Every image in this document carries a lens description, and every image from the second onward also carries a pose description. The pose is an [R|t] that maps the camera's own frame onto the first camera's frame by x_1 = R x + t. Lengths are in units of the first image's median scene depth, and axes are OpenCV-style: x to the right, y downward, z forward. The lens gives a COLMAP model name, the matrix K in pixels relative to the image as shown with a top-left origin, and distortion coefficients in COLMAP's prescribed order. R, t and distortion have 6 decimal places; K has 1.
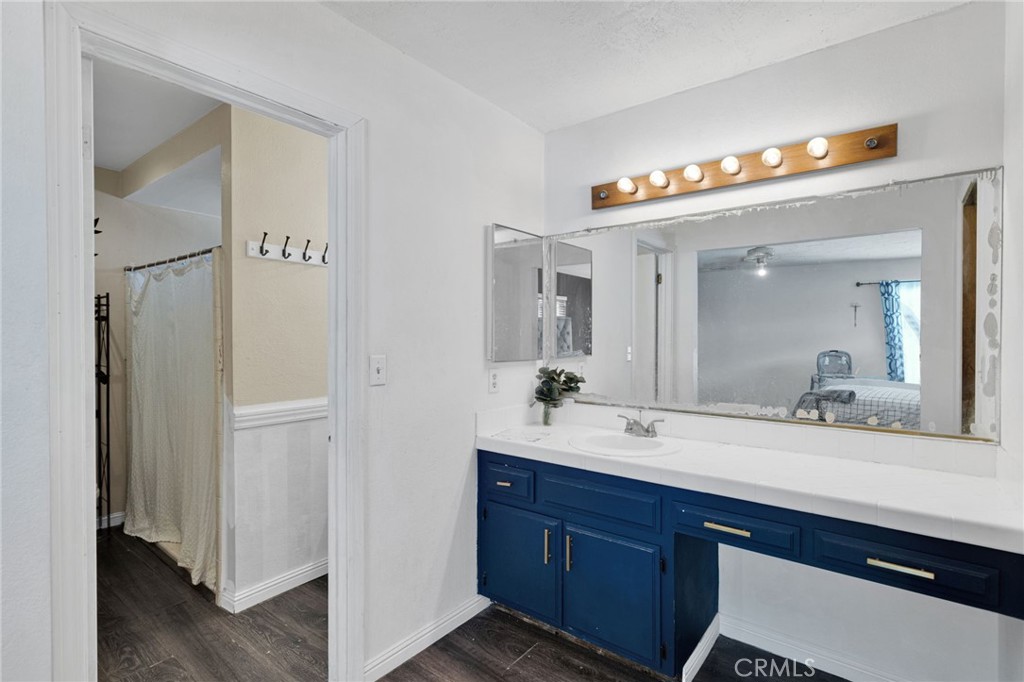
lens RADIAL K [[495.3, 0, 512.0], [0, 495.3, 341.0], [0, 0, 1]] dist [0.034114, -0.029559]
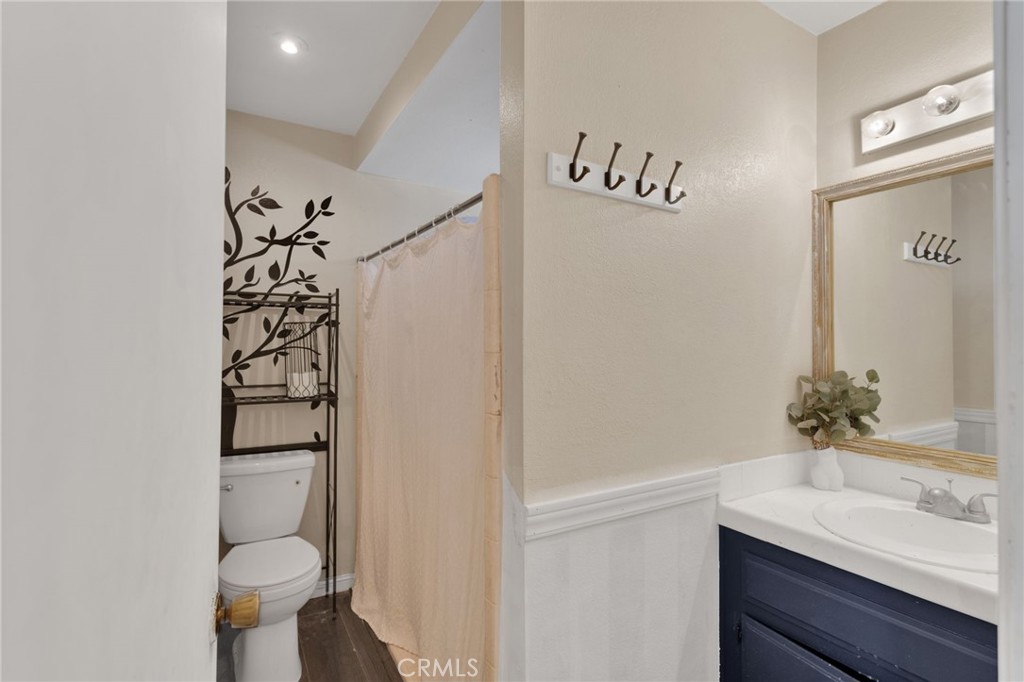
lens RADIAL K [[510.9, 0, 512.0], [0, 510.9, 341.0], [0, 0, 1]] dist [0.005783, 0.000563]
pose [[0.928213, -0.001516, -0.372046, -0.273465], [-0.006275, 0.999786, -0.019730, -0.003586], [0.371996, 0.020648, 0.928004, 0.379943]]
